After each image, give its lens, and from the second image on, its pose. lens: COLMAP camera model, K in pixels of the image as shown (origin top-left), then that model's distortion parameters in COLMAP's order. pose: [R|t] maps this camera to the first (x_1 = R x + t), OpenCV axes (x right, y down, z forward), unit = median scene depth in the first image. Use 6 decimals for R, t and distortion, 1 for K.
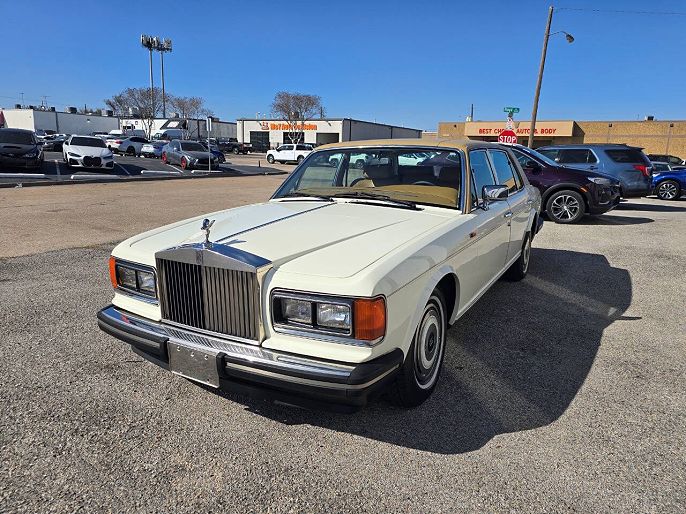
lens RADIAL K [[477.1, 0, 343.0], [0, 477.1, 257.0], [0, 0, 1]] dist [0.044218, -0.057850]
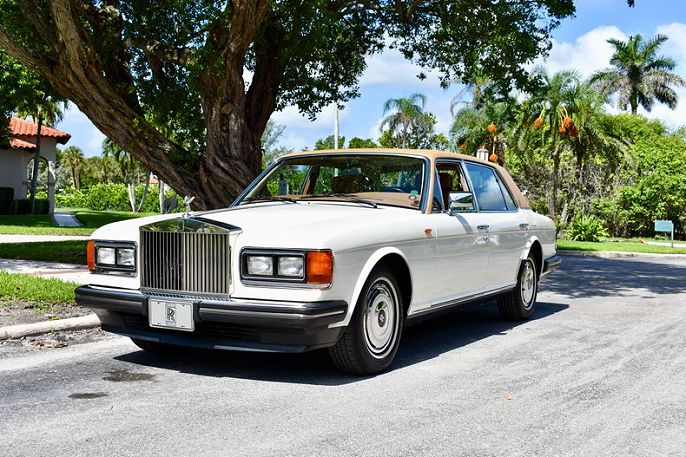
lens RADIAL K [[844.9, 0, 343.0], [0, 844.9, 228.5], [0, 0, 1]] dist [-0.040576, -0.027575]
pose [[0.999770, 0.015177, 0.015136, 0.063506], [-0.012058, 0.982056, -0.188204, 0.342306], [-0.017721, 0.187979, 0.982013, -0.929350]]
